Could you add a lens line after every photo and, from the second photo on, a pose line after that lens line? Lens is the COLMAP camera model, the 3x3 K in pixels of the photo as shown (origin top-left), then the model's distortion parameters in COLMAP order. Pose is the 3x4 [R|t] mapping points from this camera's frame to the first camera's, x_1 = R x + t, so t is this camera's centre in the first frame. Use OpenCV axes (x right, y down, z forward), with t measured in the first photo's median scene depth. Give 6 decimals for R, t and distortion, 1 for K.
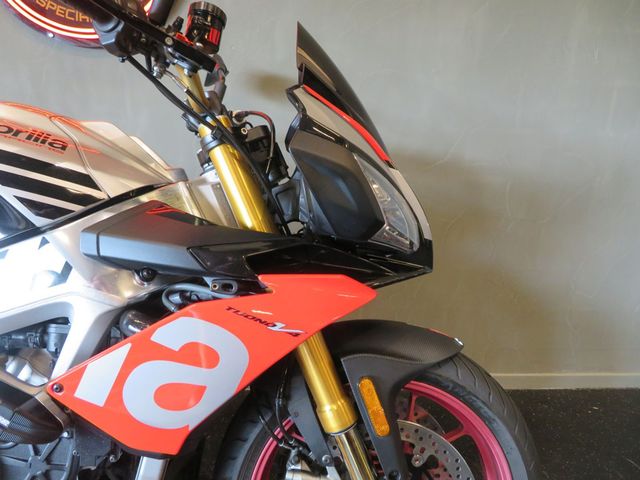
lens RADIAL K [[458.7, 0, 322.4], [0, 458.7, 243.7], [0, 0, 1]] dist [-0.003518, 0.001211]
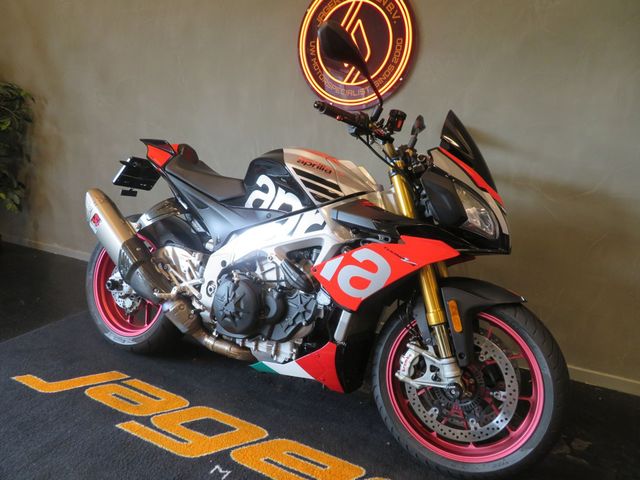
lens RADIAL K [[466.2, 0, 320.2], [0, 466.2, 245.1], [0, 0, 1]] dist [-0.002256, 0.002307]
pose [[0.869124, 0.122253, -0.479247, 0.558735], [-0.139610, 0.990206, -0.000590, 0.158953], [0.474481, 0.067421, 0.877680, -1.053453]]
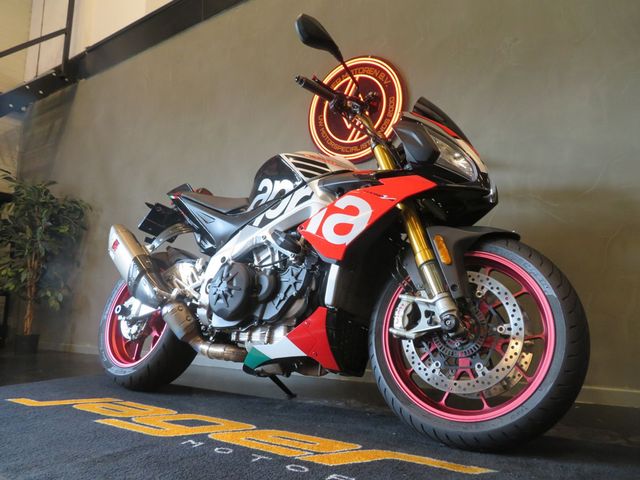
lens RADIAL K [[469.7, 0, 320.0], [0, 469.7, 240.0], [0, 0, 1]] dist [0.000208, 0.000521]
pose [[0.807900, -0.126502, -0.575582, 0.862904], [-0.126973, 0.916386, -0.379625, 1.182285], [0.575479, 0.379783, 0.724286, -0.687032]]
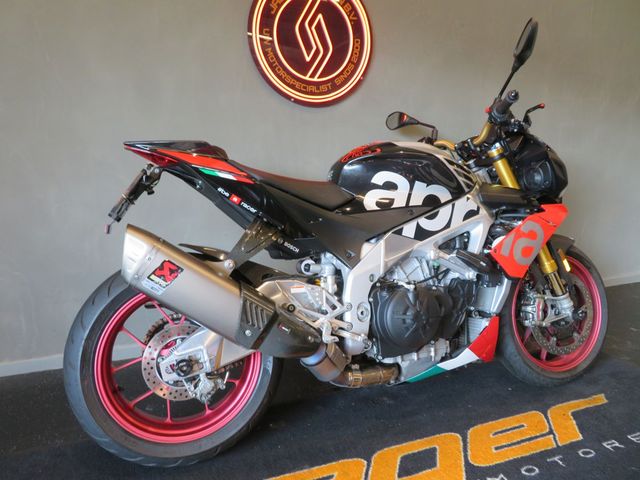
lens RADIAL K [[458.7, 0, 322.4], [0, 458.7, 243.7], [0, 0, 1]] dist [-0.003518, 0.001211]
pose [[0.944646, -0.098810, 0.312858, -2.039482], [0.116091, 0.992547, -0.037050, 0.227670], [-0.306866, 0.071319, 0.949077, -1.030473]]
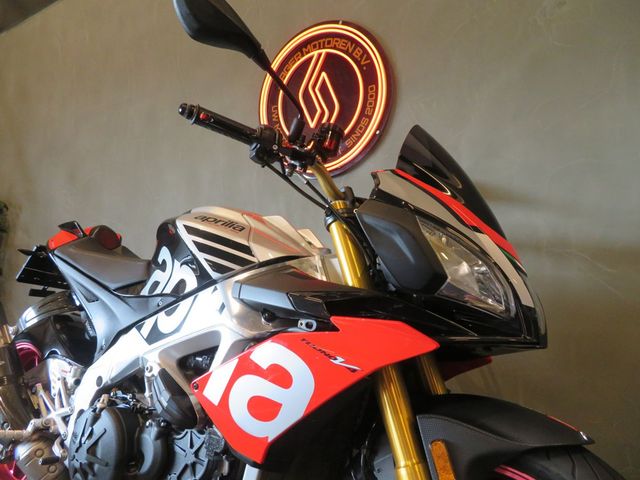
lens RADIAL K [[462.6, 0, 318.1], [0, 462.6, 241.1], [0, 0, 1]] dist [-0.002429, 0.001861]
pose [[0.814345, -0.055322, -0.577739, 0.512422], [-0.114867, 0.960393, -0.253872, 0.180304], [0.568901, 0.273102, 0.775736, -0.013566]]
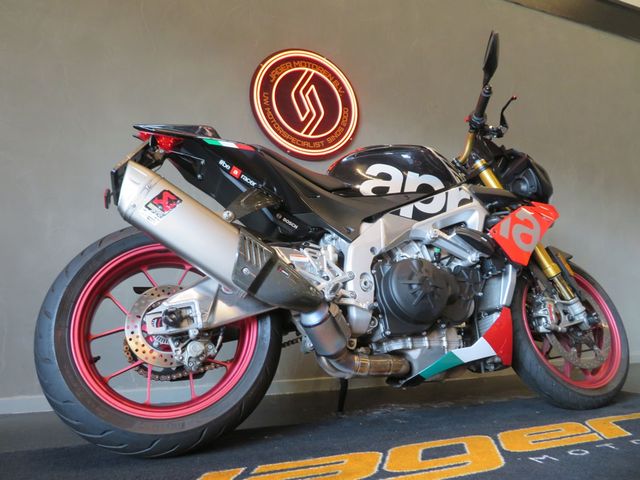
lens RADIAL K [[458.7, 0, 322.4], [0, 458.7, 243.7], [0, 0, 1]] dist [-0.003518, 0.001211]
pose [[0.937193, -0.000935, 0.348810, -2.111483], [0.145273, 0.910188, -0.387884, 1.098692], [-0.317119, 0.414195, 0.853158, -0.771053]]
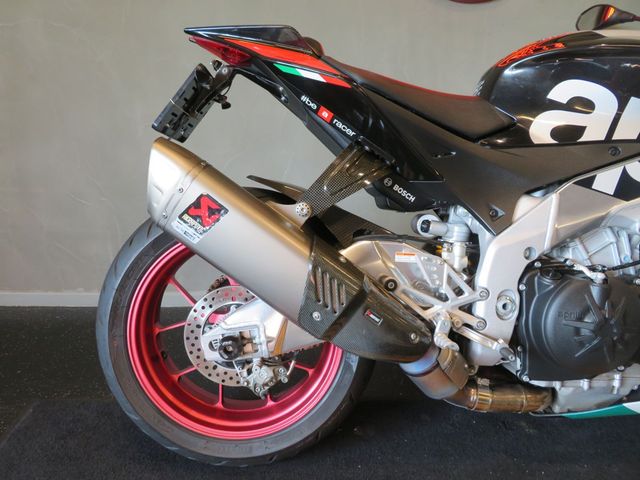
lens RADIAL K [[462.6, 0, 318.1], [0, 462.6, 241.1], [0, 0, 1]] dist [-0.002429, 0.001861]
pose [[0.999806, -0.018004, 0.007970, -1.782593], [0.017640, 0.998890, 0.043671, 0.229458], [-0.008747, -0.043522, 0.999014, -0.377575]]
